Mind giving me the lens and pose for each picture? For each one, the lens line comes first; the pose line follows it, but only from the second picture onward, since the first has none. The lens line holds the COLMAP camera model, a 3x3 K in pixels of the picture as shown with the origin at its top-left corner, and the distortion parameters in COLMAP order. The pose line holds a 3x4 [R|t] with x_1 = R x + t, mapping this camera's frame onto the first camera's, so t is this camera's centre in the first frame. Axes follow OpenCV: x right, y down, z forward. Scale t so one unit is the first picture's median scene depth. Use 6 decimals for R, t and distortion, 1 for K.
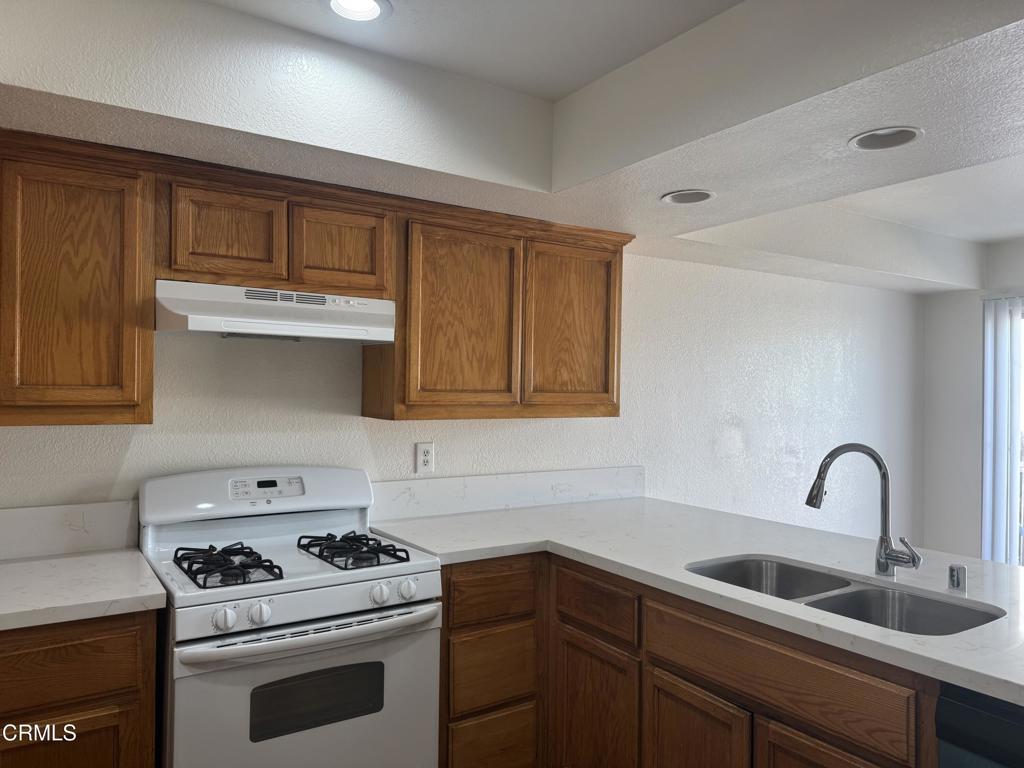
lens RADIAL K [[721.5, 0, 512.0], [0, 721.5, 384.0], [0, 0, 1]] dist [0.123262, -0.188032]
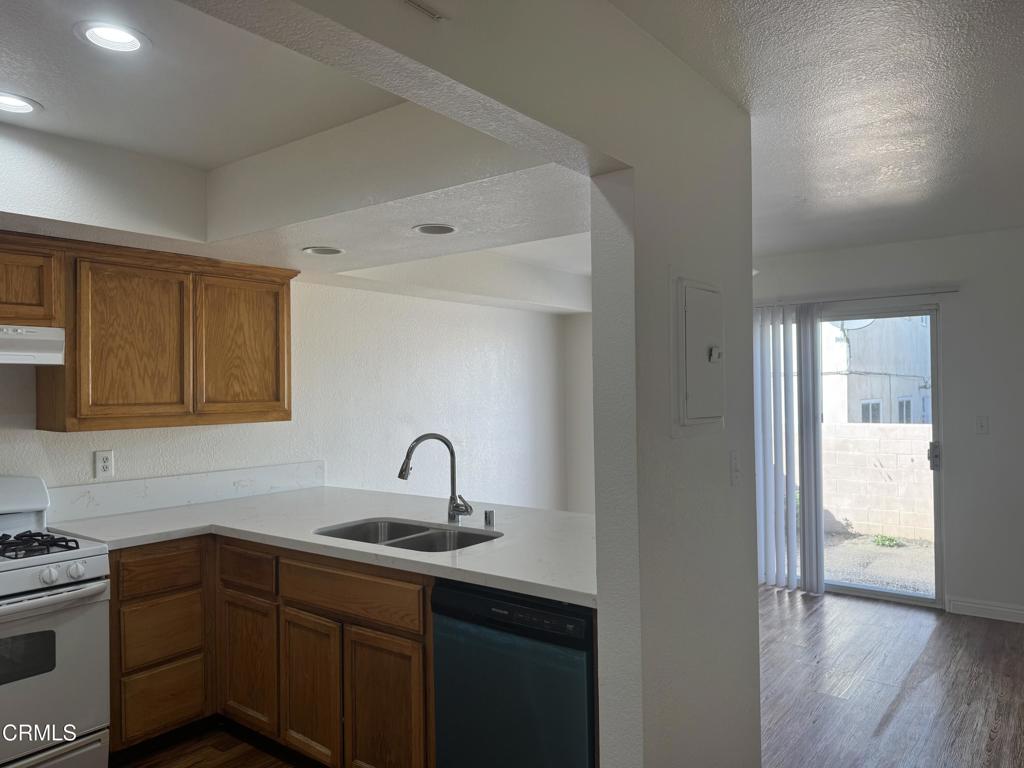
lens RADIAL K [[721.2, 0, 512.0], [0, 721.2, 384.0], [0, 0, 1]] dist [0.044982, -0.064361]
pose [[0.946593, -0.024942, 0.321465, 0.138063], [0.025486, 0.999672, 0.002516, -0.011171], [-0.321422, 0.005811, 0.946918, -0.320470]]
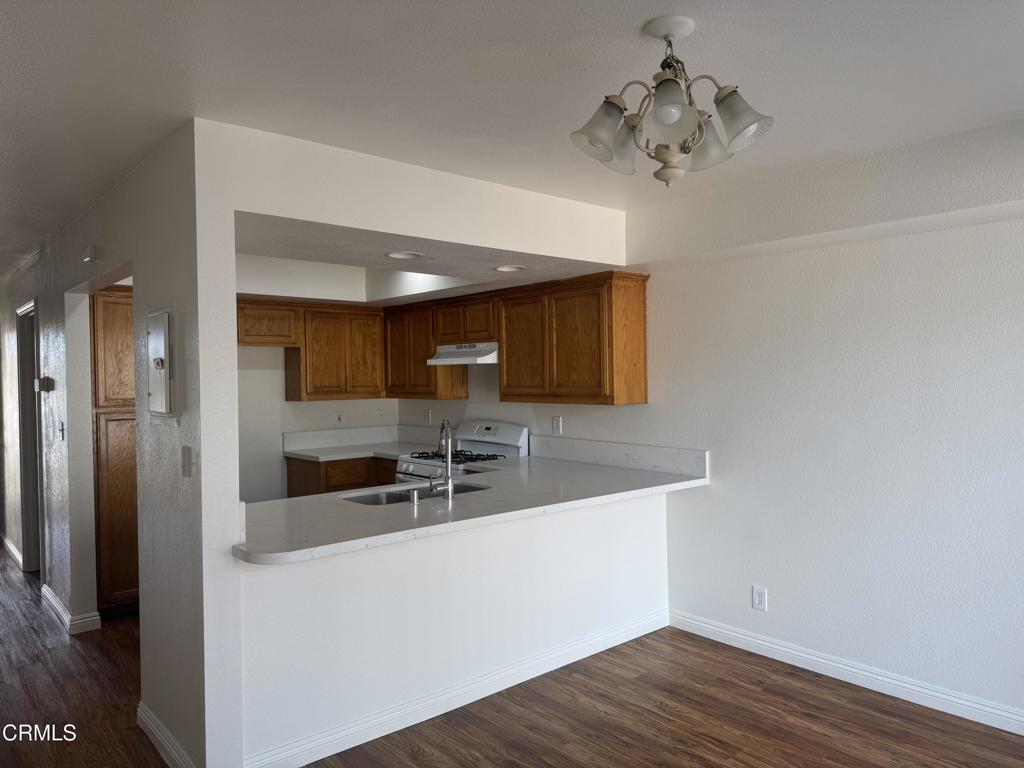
lens RADIAL K [[721.2, 0, 512.0], [0, 721.2, 384.0], [0, 0, 1]] dist [0.044982, -0.064361]
pose [[0.120828, -0.000857, -0.992673, 1.809409], [0.022738, 0.999740, 0.001905, -0.001861], [0.992413, -0.022801, 0.120816, 0.796203]]
